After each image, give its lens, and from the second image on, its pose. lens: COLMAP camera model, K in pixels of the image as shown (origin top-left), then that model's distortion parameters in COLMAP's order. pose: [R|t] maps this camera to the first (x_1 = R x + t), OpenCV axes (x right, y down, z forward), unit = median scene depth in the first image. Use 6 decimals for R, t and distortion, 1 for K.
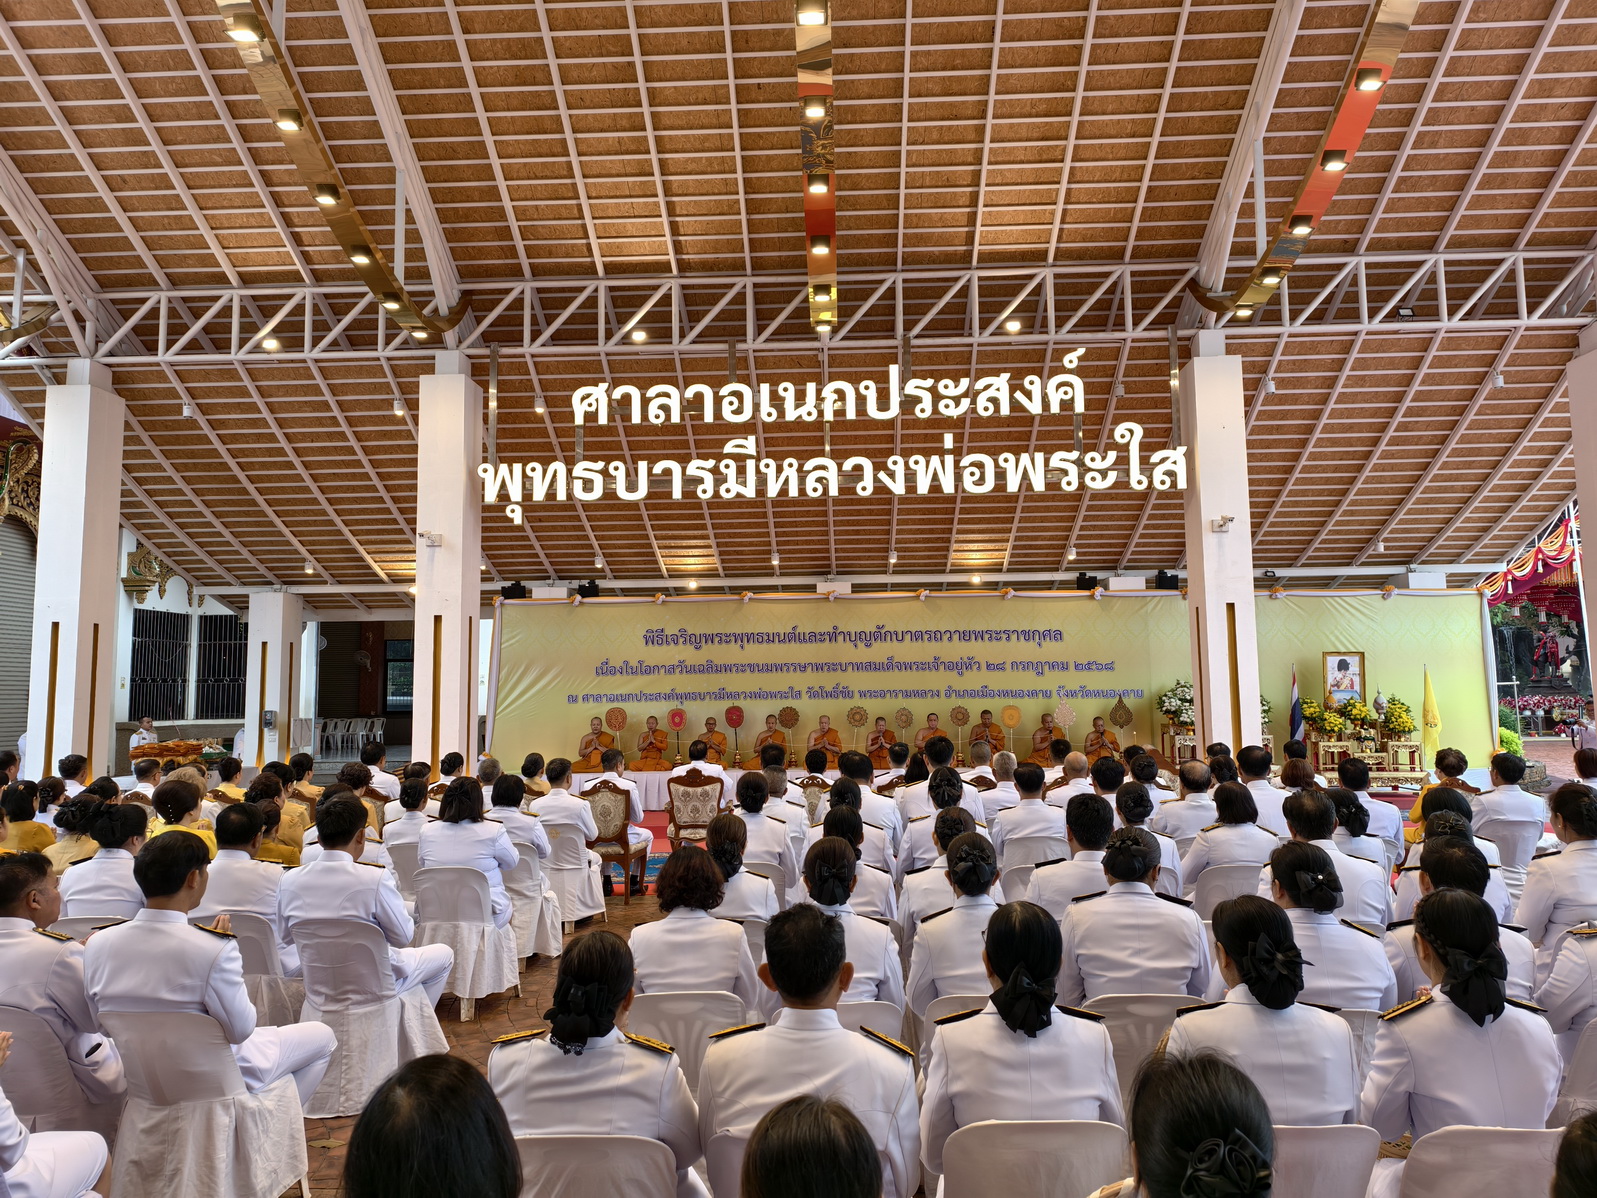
lens RADIAL K [[1272.9, 0, 765.7], [0, 1272.9, 570.7], [0, 0, 1]] dist [0.067405, -0.037909]
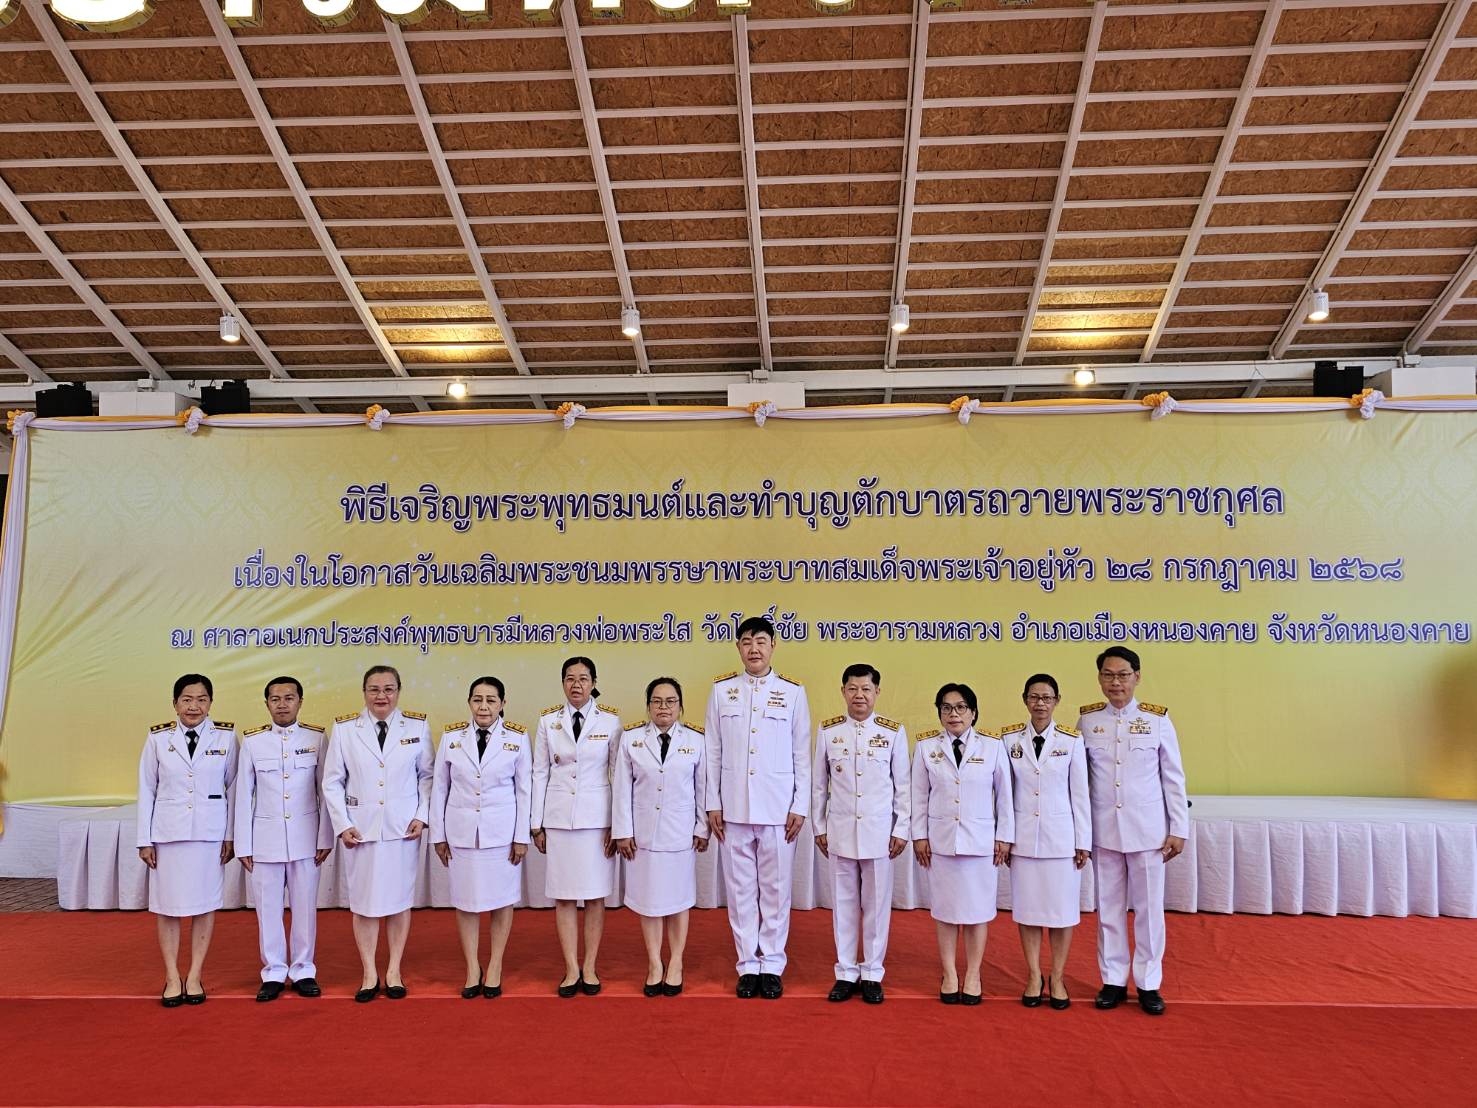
lens RADIAL K [[1177.3, 0, 722.4], [0, 1177.3, 582.0], [0, 0, 1]] dist [0.067405, -0.037909]
pose [[0.999899, 0.003679, -0.013696, 0.044389], [-0.002740, 0.997685, 0.067943, 0.051380], [0.013914, -0.067899, 0.997595, 0.584583]]
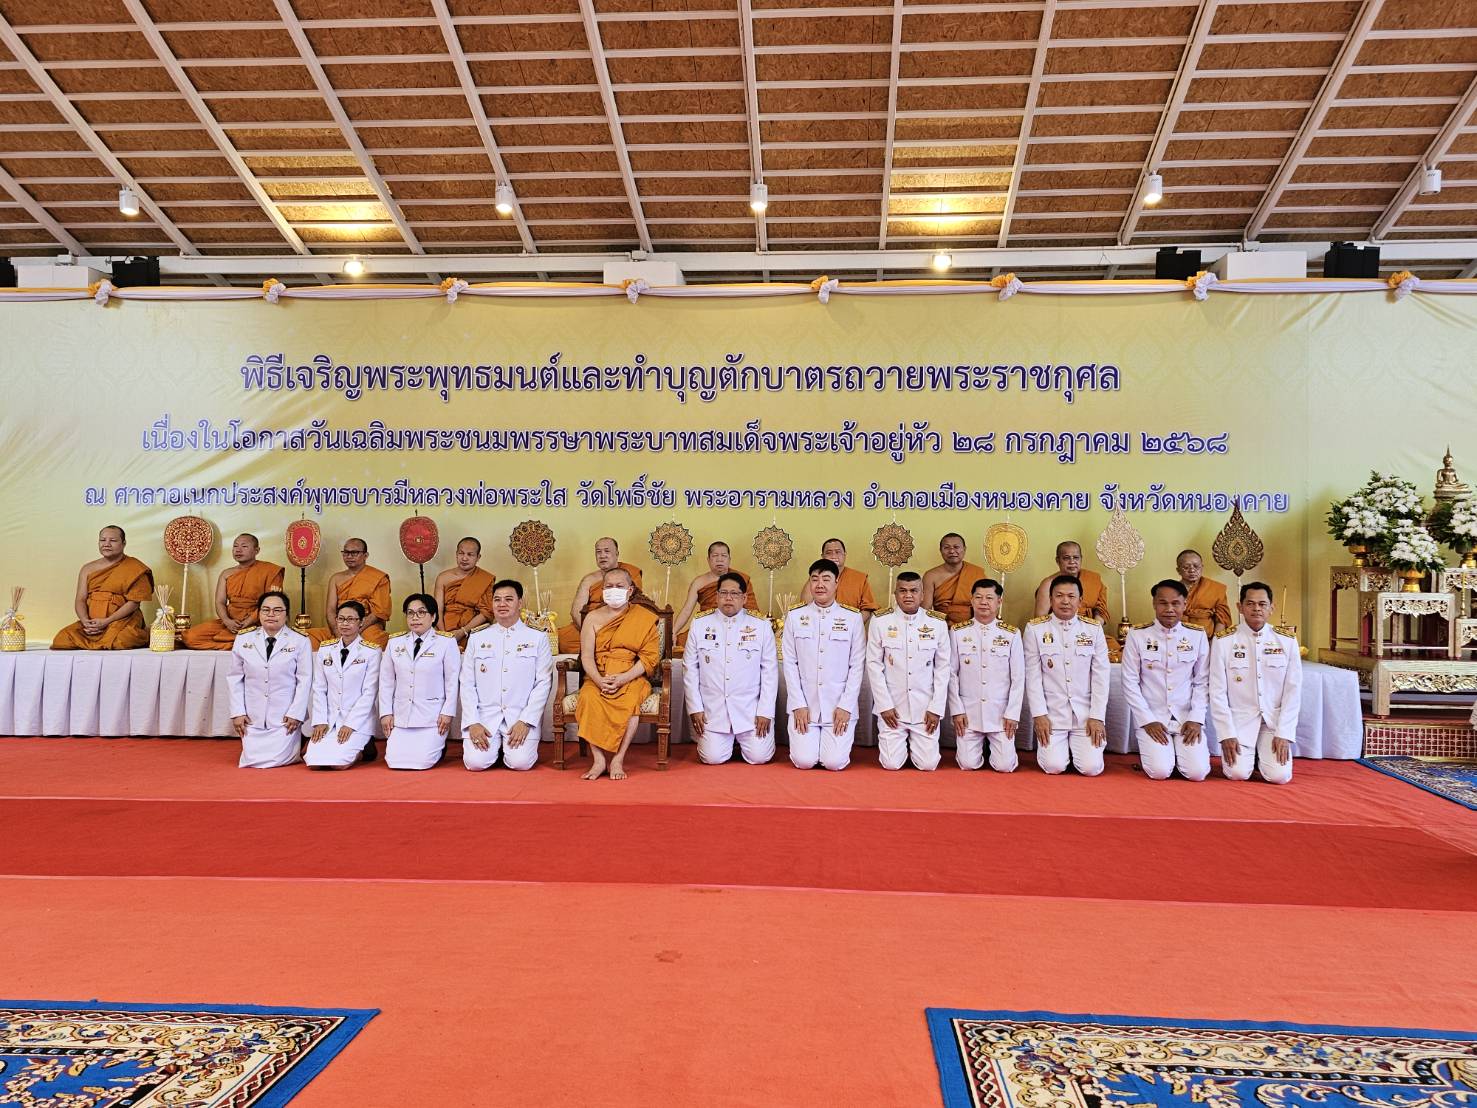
lens RADIAL K [[1072.3, 0, 763.2], [0, 1072.3, 580.1], [0, 0, 1]] dist [0.054910, -0.026228]
pose [[0.999373, 0.017292, -0.030909, 0.115013], [-0.013229, 0.991797, 0.127140, 0.075635], [0.032854, -0.126651, 0.991403, 0.592820]]
